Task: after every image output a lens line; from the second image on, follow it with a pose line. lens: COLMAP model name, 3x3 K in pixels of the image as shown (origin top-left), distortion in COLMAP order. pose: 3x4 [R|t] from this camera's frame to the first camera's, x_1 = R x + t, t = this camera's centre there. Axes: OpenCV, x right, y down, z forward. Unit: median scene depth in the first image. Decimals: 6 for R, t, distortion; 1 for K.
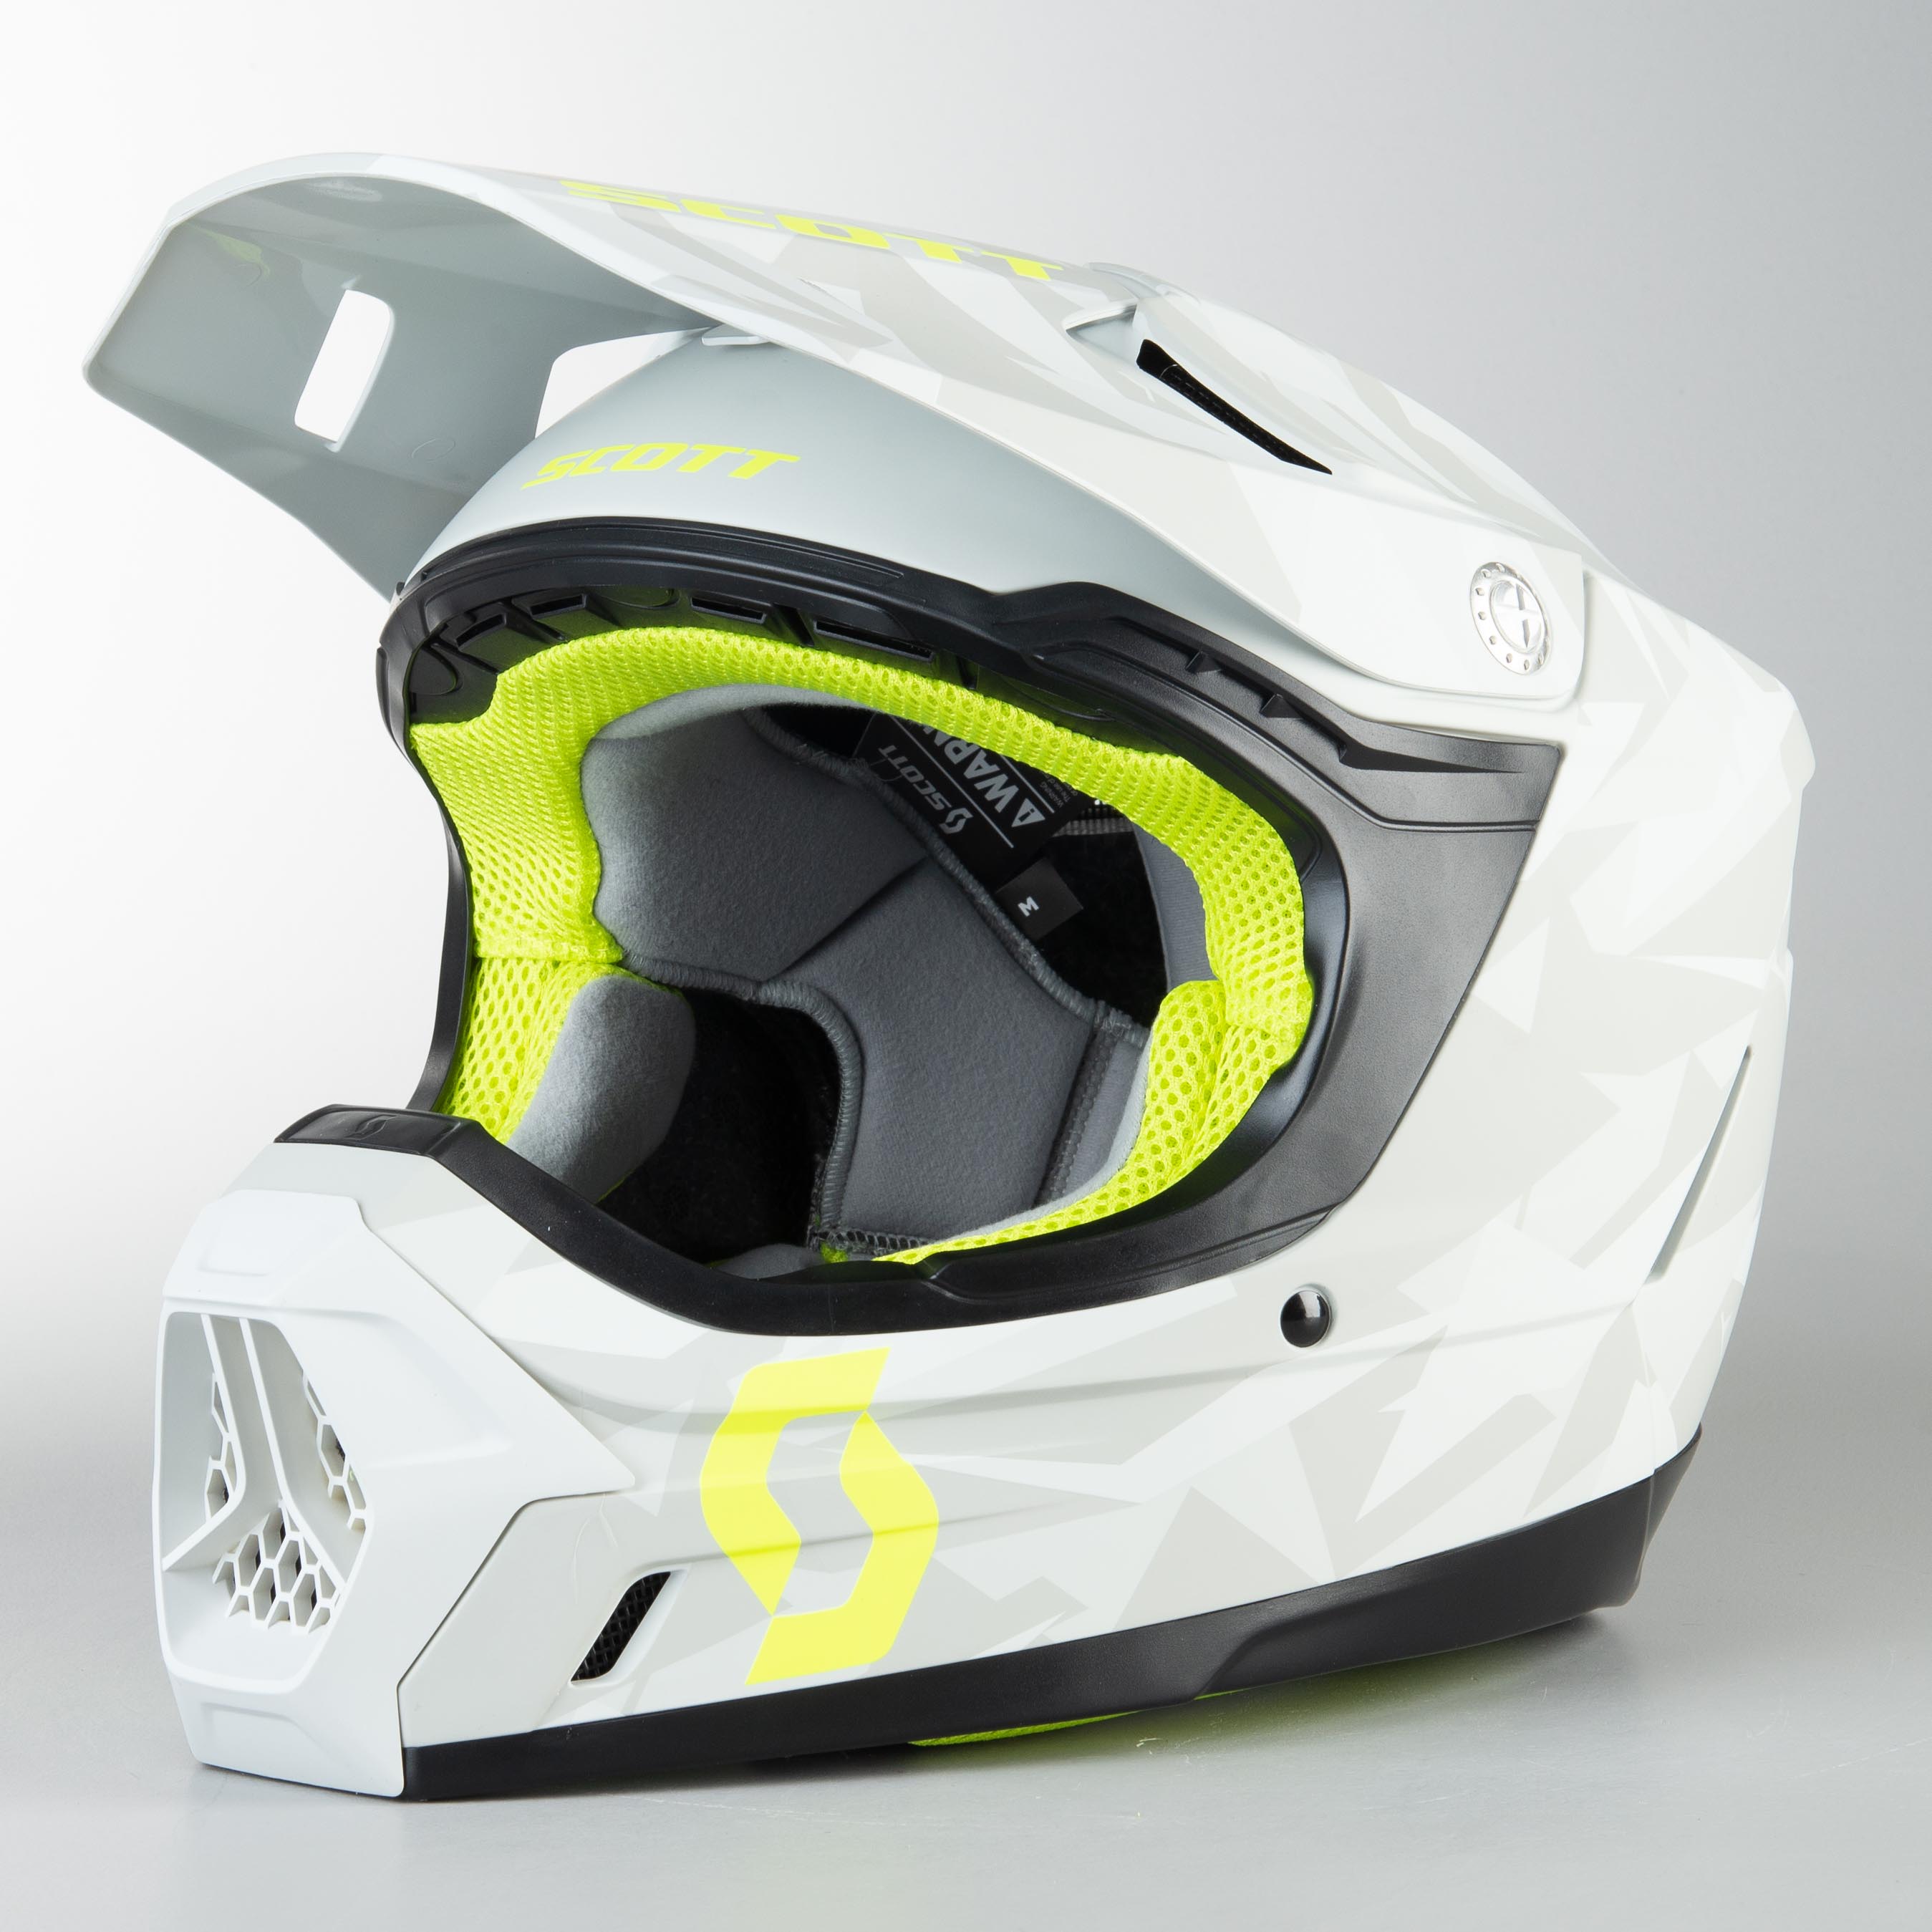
lens RADIAL K [[6310.0, 0, 966.0], [0, 6310.0, 966.0], [0, 0, 1]] dist [-0.117692, -20.547959]
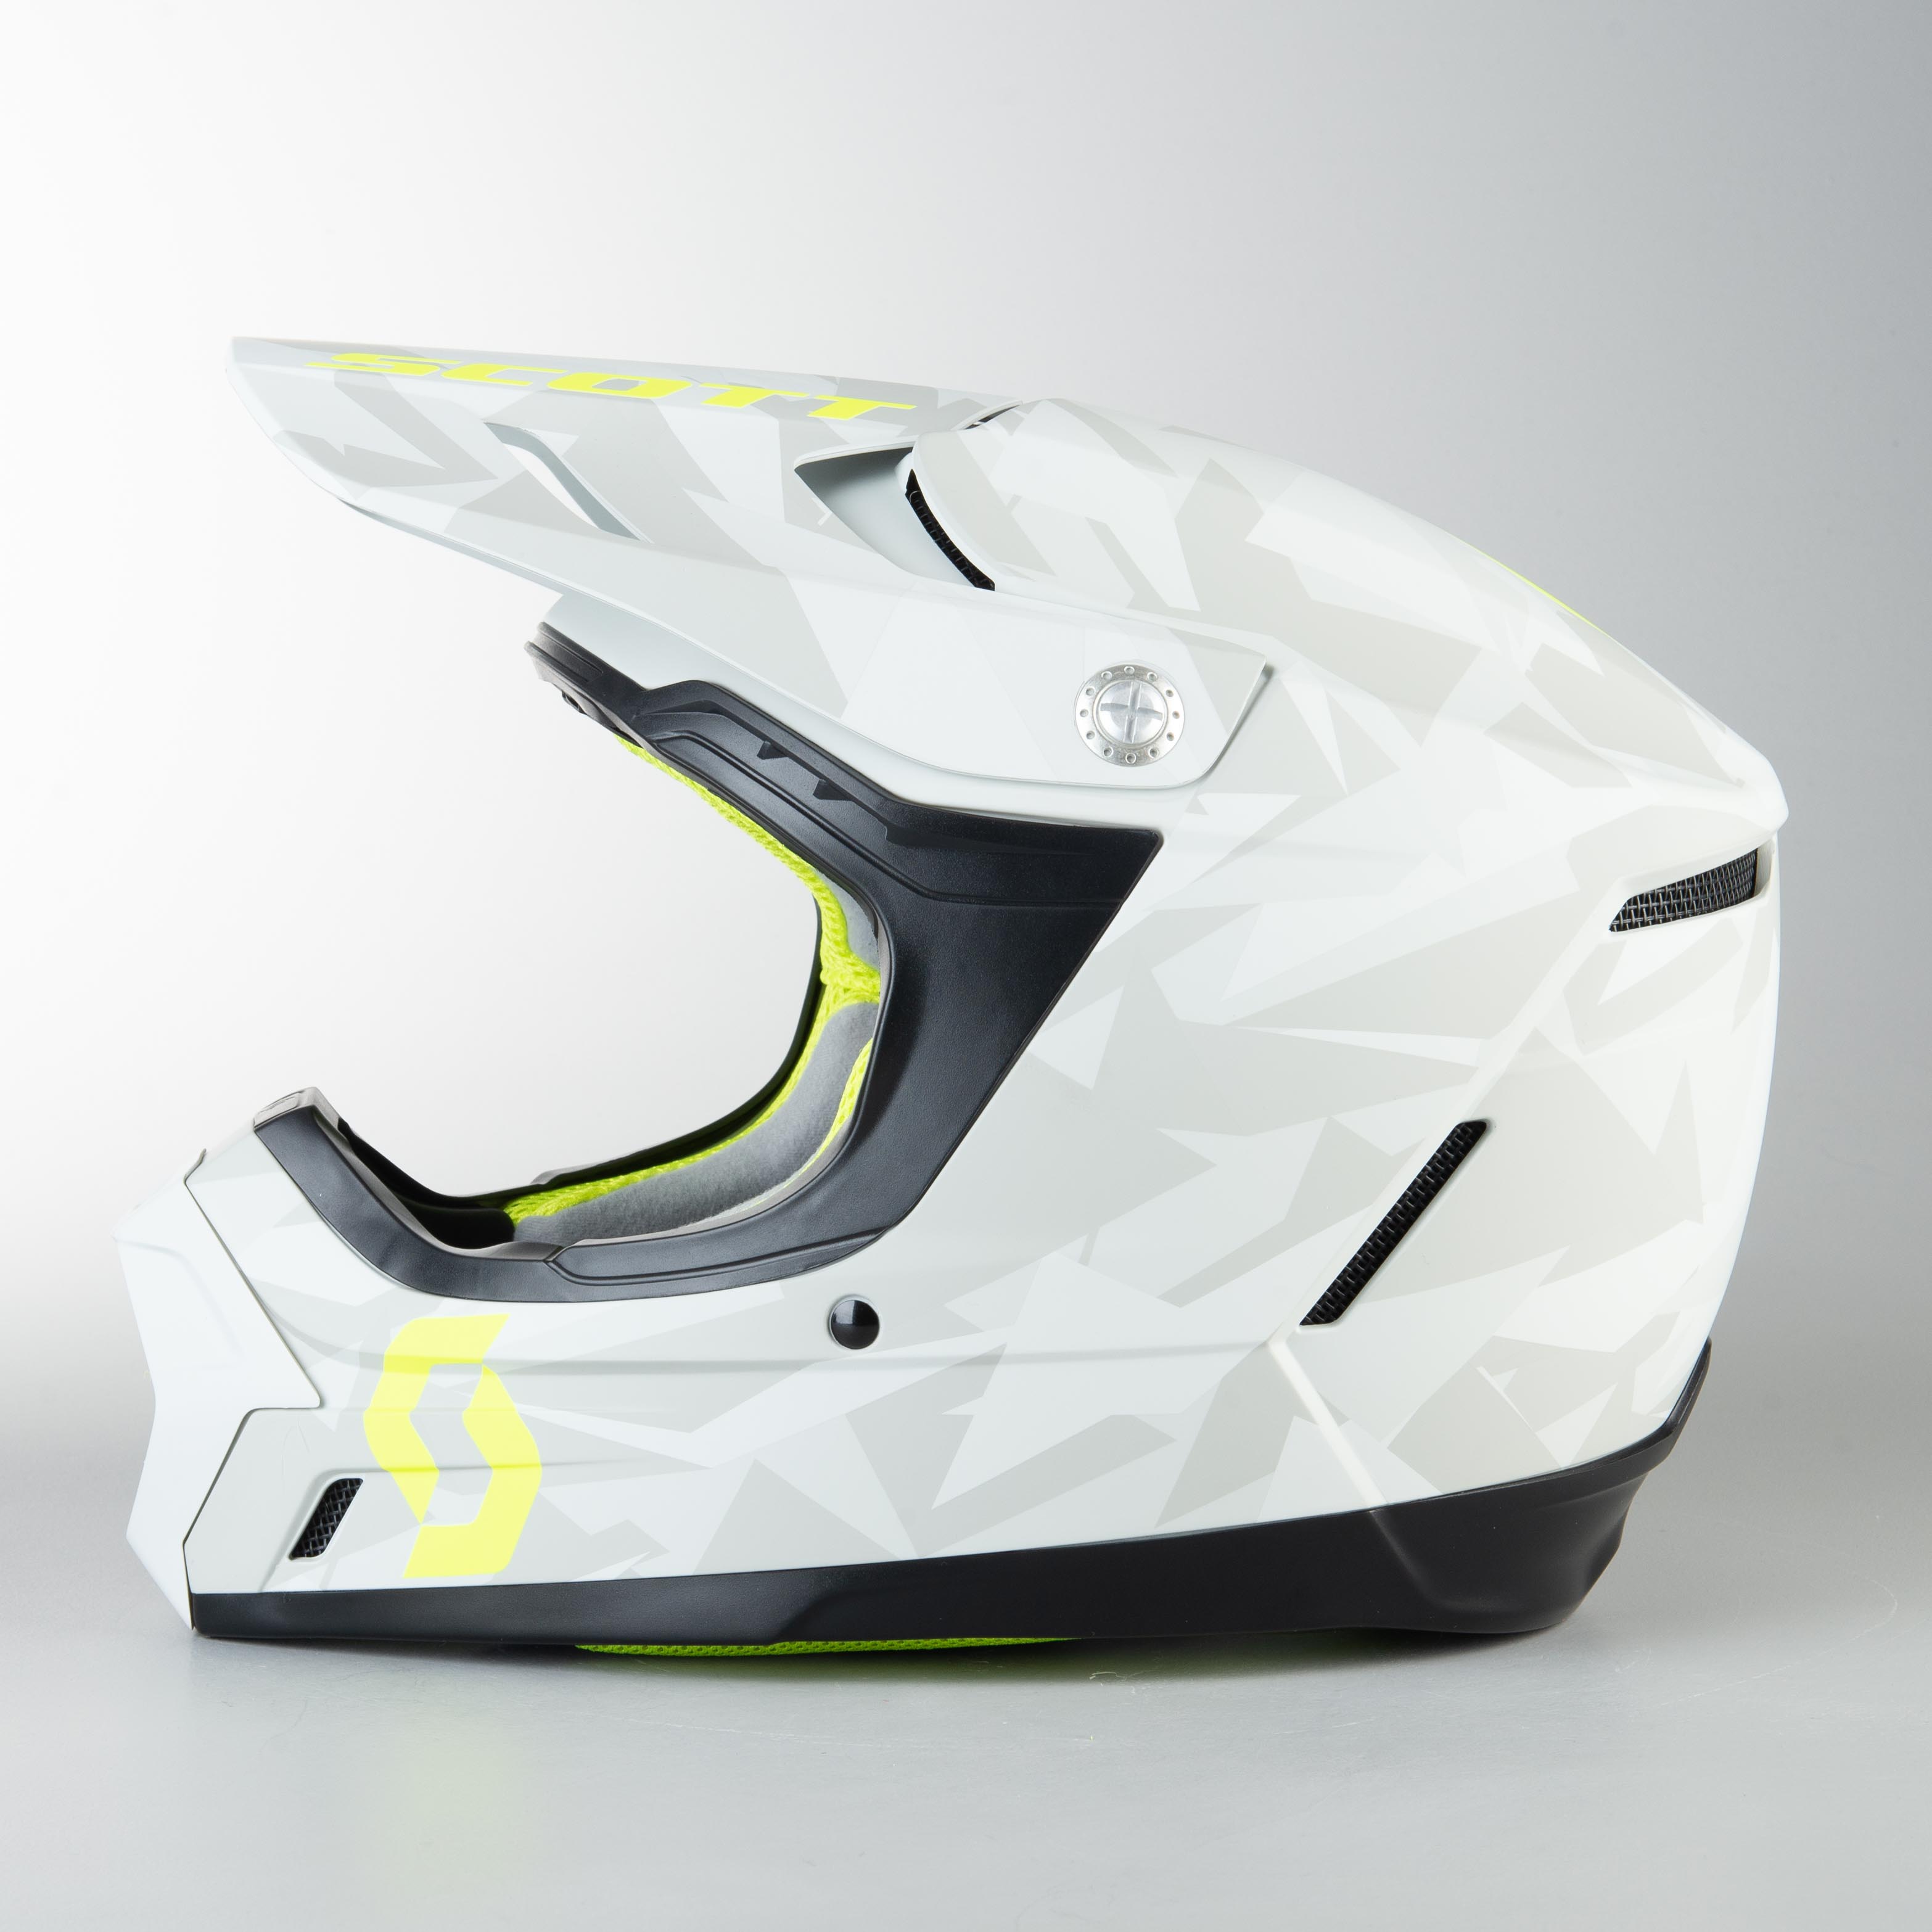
lens RADIAL K [[6310.0, 0, 966.0], [0, 6310.0, 966.0], [0, 0, 1]] dist [-0.117692, -20.547959]
pose [[0.735701, 0.043683, -0.675896, 0.851995], [-0.045580, 0.998849, 0.014942, -0.027543], [0.675771, 0.019814, 0.736846, 0.168418]]
